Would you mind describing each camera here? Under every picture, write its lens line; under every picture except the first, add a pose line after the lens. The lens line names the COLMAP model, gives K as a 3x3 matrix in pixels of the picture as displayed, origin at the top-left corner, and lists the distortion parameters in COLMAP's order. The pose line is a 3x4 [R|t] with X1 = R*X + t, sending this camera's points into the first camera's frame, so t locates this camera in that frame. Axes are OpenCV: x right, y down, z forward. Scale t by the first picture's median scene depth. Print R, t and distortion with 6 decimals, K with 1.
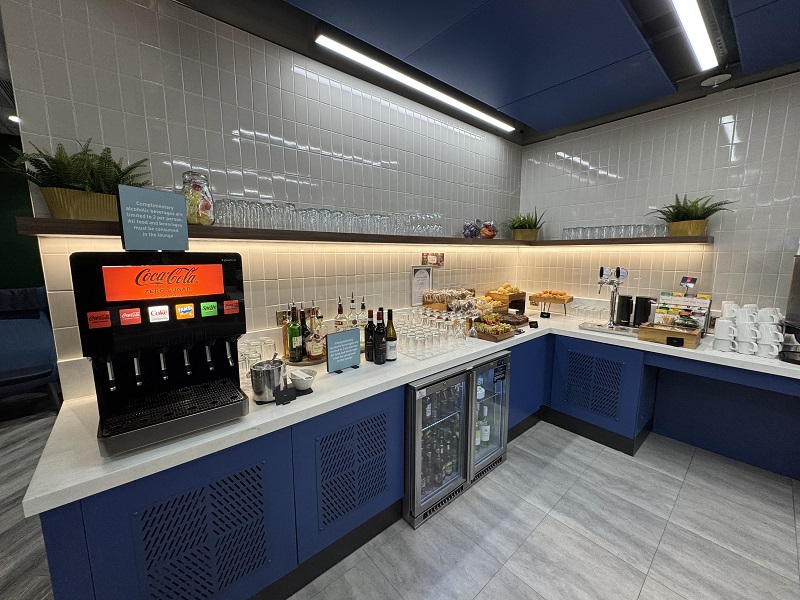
lens RADIAL K [[322.3, 0, 400.0], [0, 322.3, 300.0], [0, 0, 1]] dist [-0.000091, 0.000050]
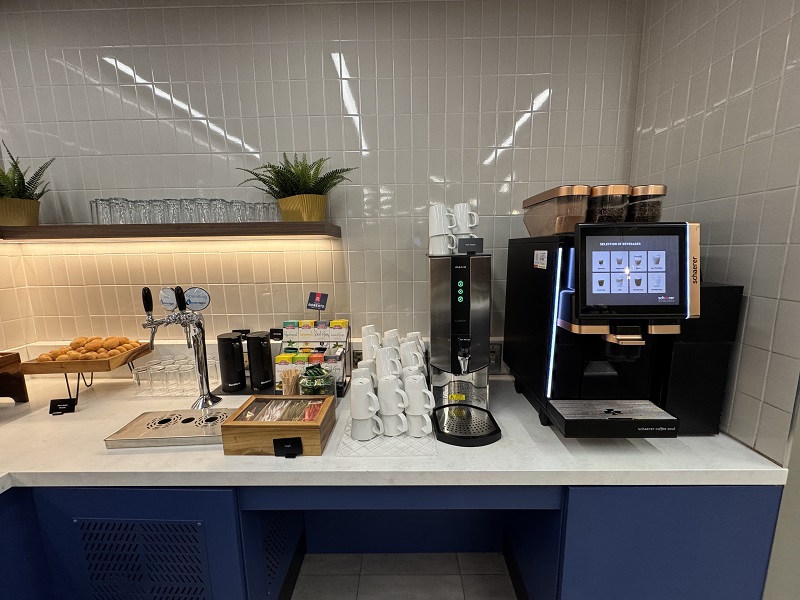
lens RADIAL K [[322.3, 0, 400.0], [0, 322.3, 300.0], [0, 0, 1]] dist [-0.000091, 0.000050]
pose [[0.666681, -0.124828, 0.734816, 0.563576], [0.119476, 0.991025, 0.059954, -0.075968], [-0.735705, 0.047823, 0.675612, 0.488376]]
